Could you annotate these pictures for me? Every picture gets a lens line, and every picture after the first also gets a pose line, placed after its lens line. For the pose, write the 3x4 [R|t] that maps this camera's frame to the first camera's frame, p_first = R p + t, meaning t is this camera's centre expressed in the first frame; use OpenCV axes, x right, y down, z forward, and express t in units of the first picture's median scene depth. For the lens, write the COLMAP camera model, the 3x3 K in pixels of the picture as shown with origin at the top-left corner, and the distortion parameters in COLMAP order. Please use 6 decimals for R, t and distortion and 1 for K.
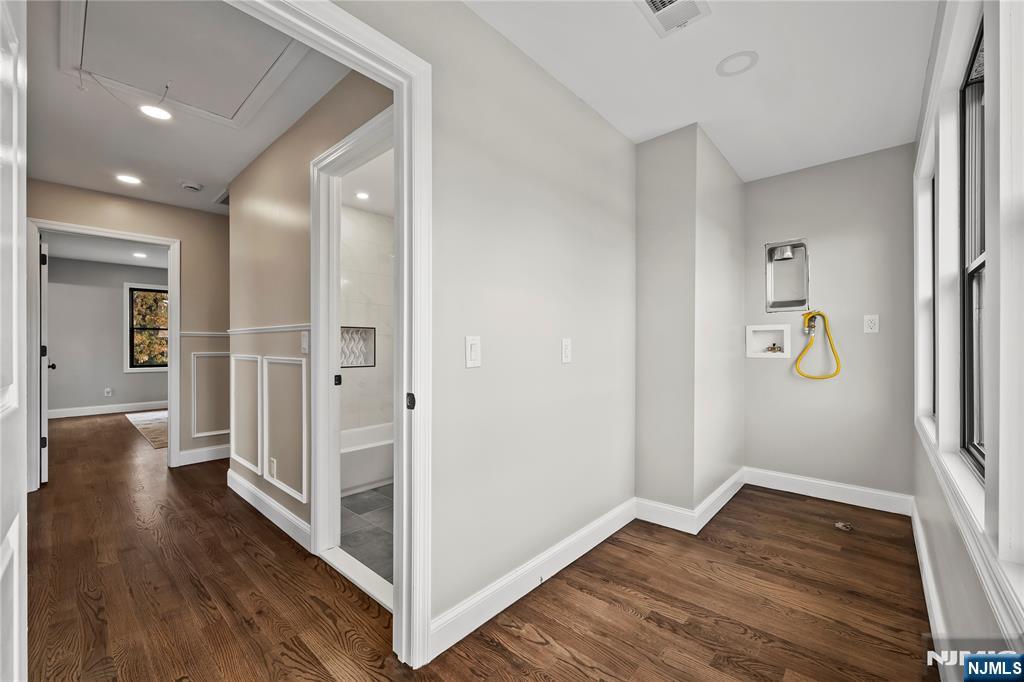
lens RADIAL K [[391.0, 0, 528.6], [0, 391.0, 345.5], [0, 0, 1]] dist [-0.000058, 0.000009]
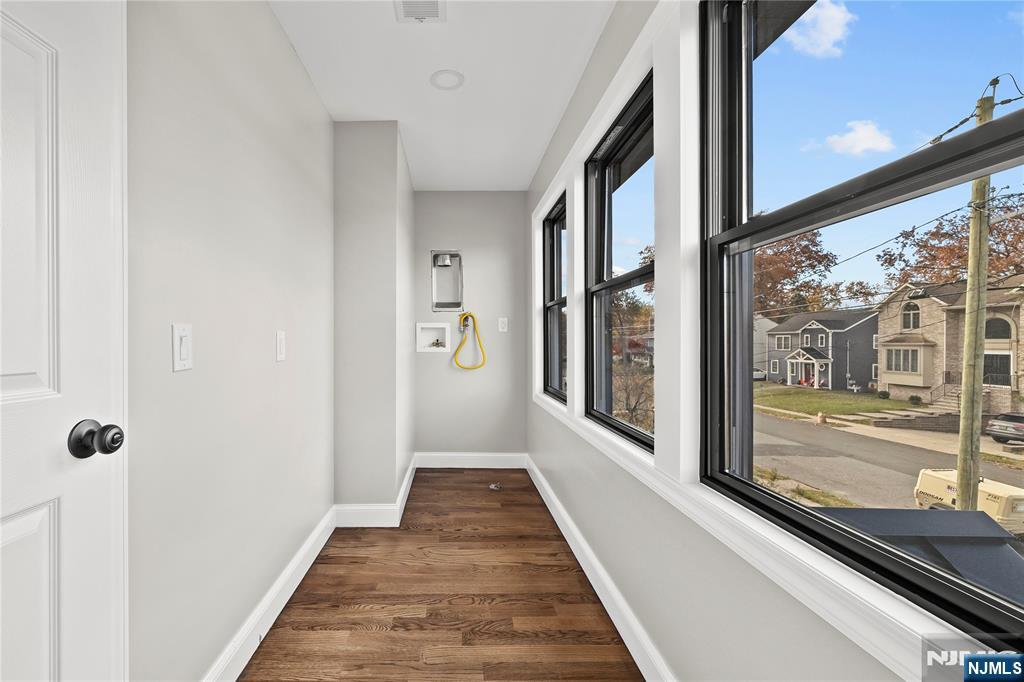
lens RADIAL K [[409.4, 0, 432.2], [0, 409.4, 343.0], [0, 0, 1]] dist [0.000412, 0.000229]
pose [[0.775743, 0.002870, 0.631042, -0.195284], [-0.006064, 0.999977, 0.002906, 0.003145], [-0.631020, -0.006081, 0.775743, 0.134566]]
